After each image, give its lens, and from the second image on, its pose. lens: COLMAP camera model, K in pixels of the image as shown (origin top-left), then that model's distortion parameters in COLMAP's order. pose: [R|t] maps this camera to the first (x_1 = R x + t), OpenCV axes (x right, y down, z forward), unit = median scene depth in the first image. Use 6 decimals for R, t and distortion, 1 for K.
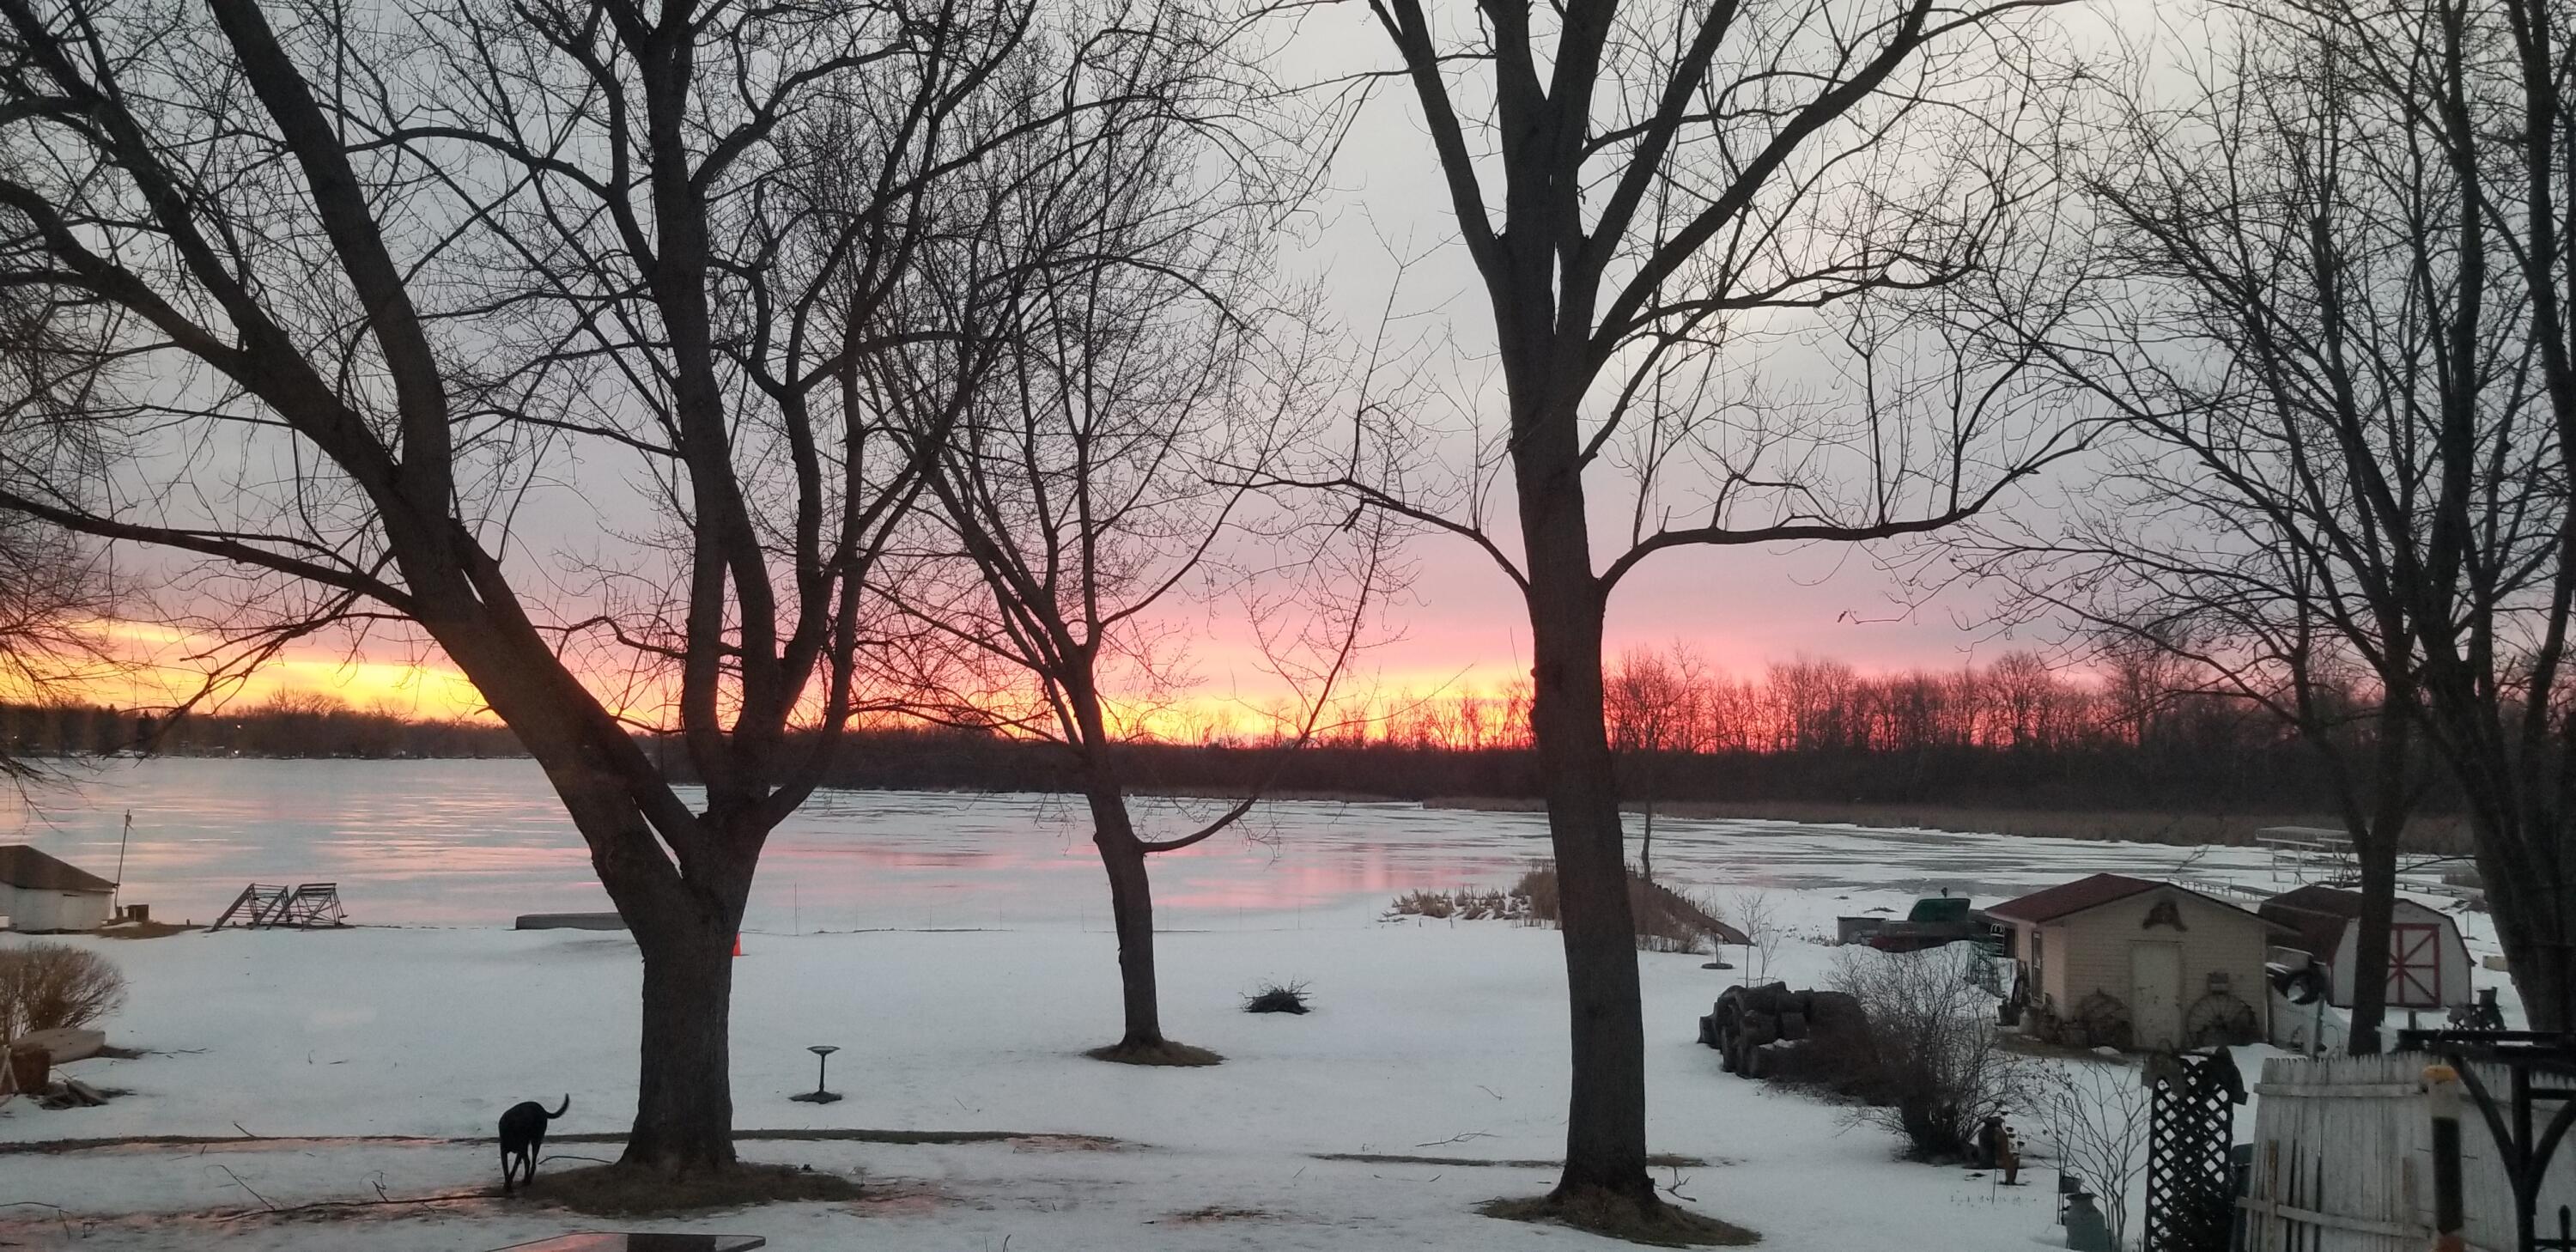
lens RADIAL K [[1968.7, 0, 1288.0], [0, 1968.7, 626.0], [0, 0, 1]] dist [0.066799, -0.072697]
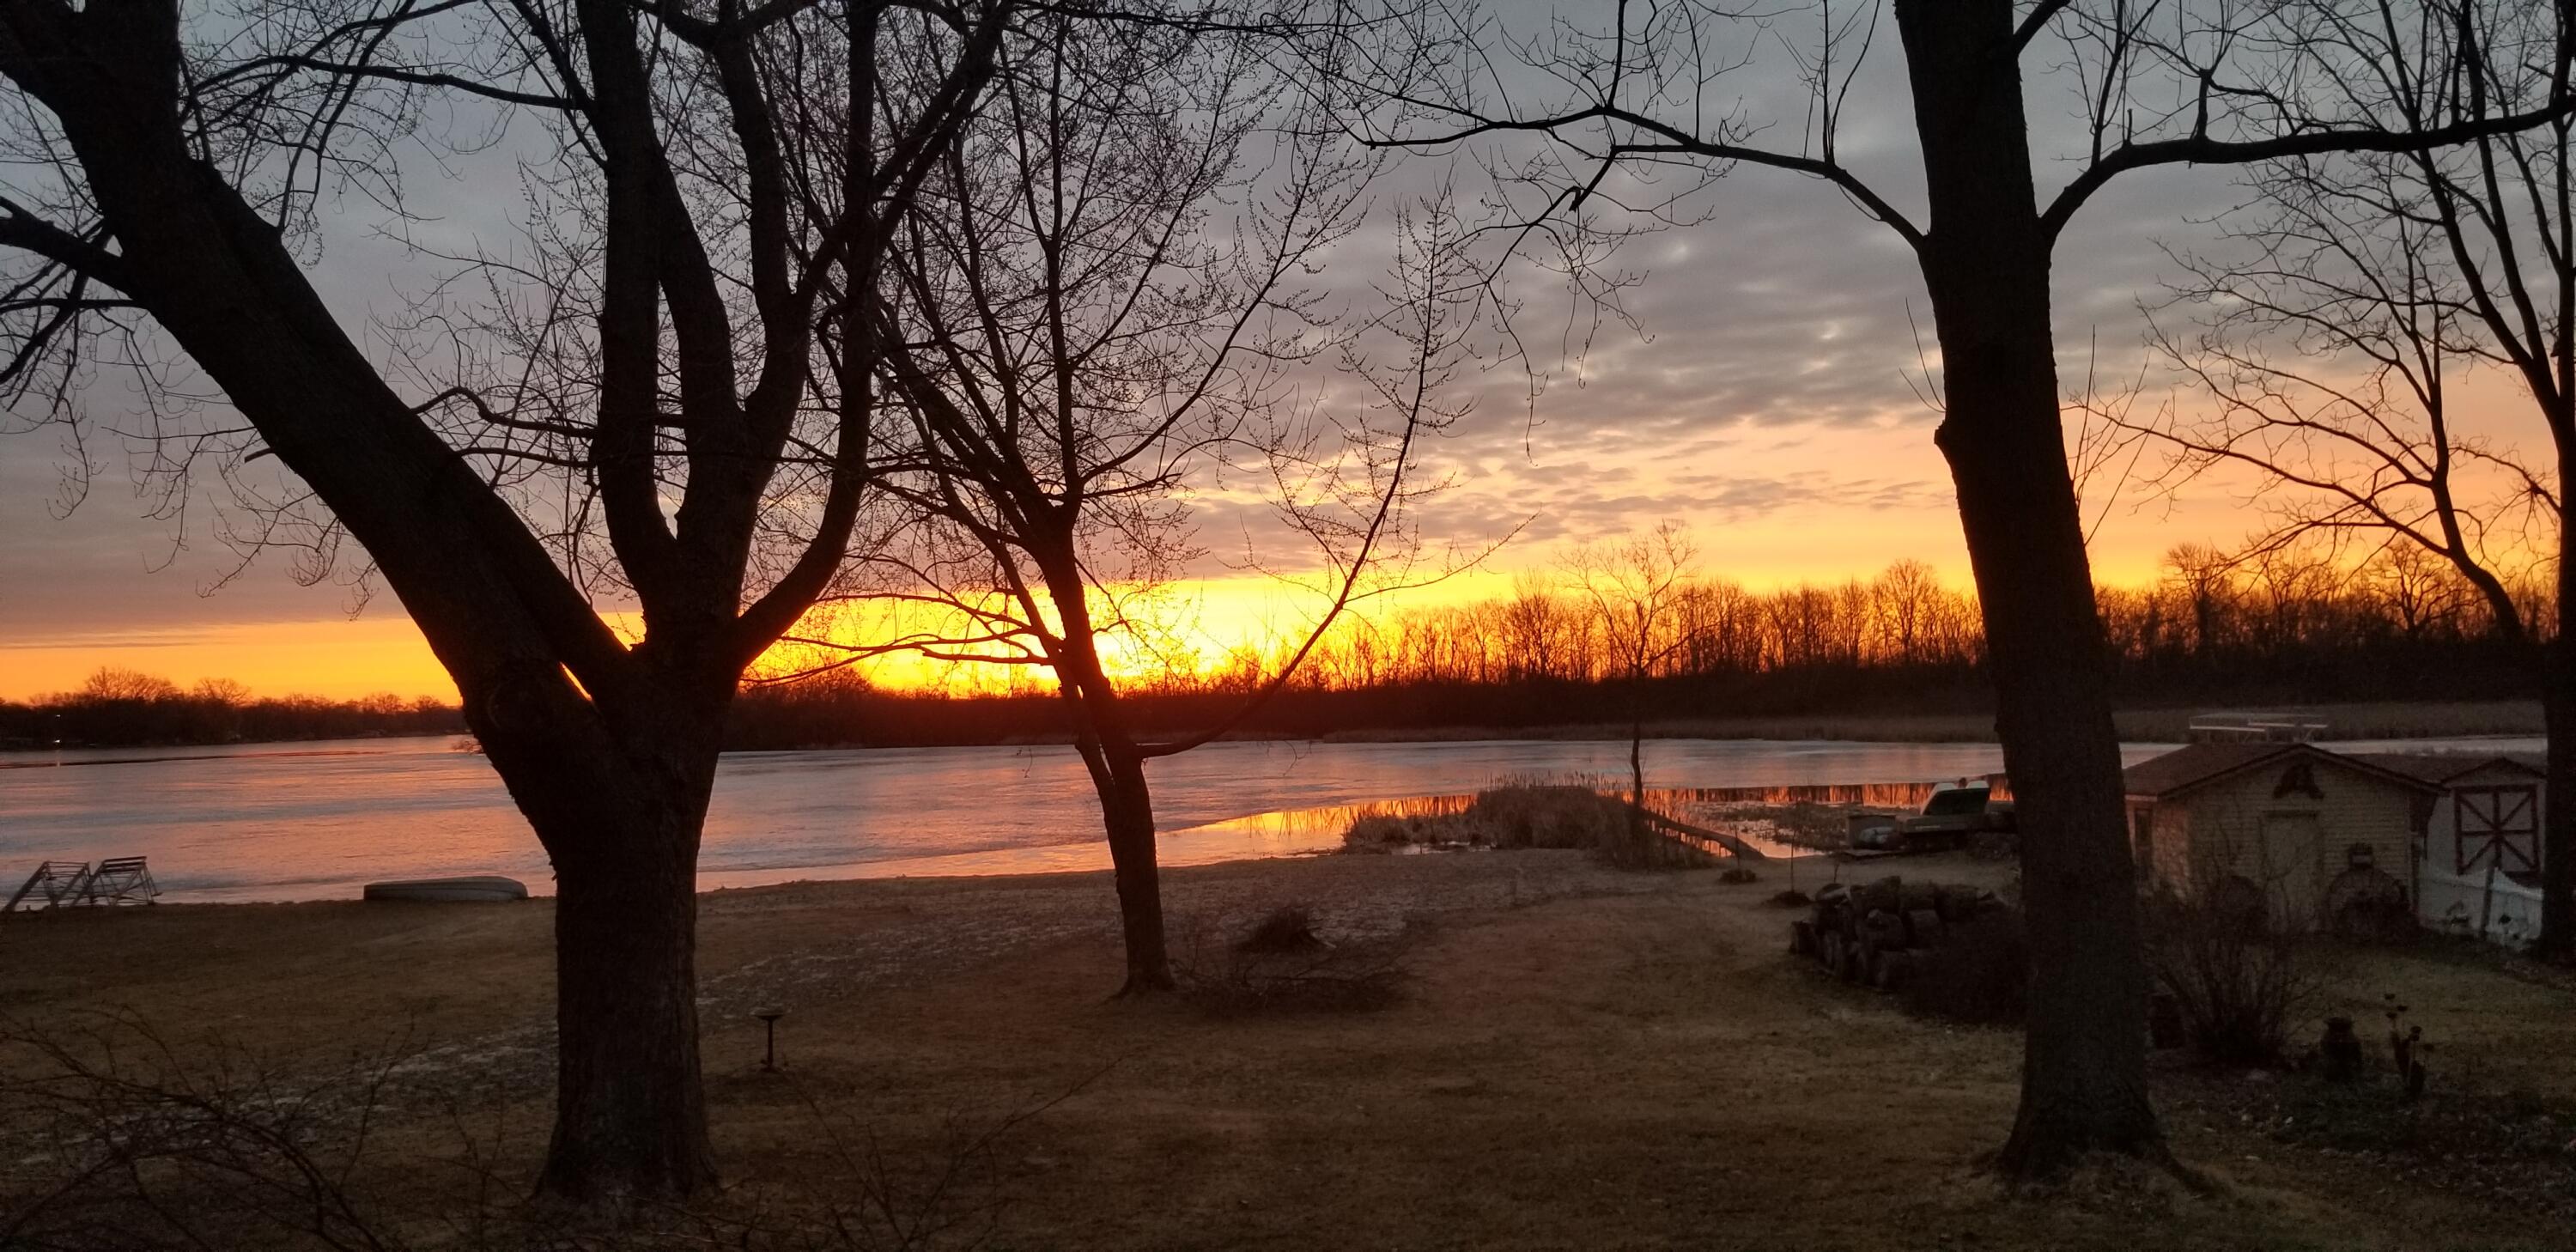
lens RADIAL K [[1968.7, 0, 1288.0], [0, 1968.7, 626.0], [0, 0, 1]] dist [0.066799, -0.072697]
pose [[0.996932, -0.040976, 0.066690, -0.065425], [0.039188, 0.998842, 0.027909, 0.039371], [-0.067756, -0.025209, 0.997383, 0.176925]]
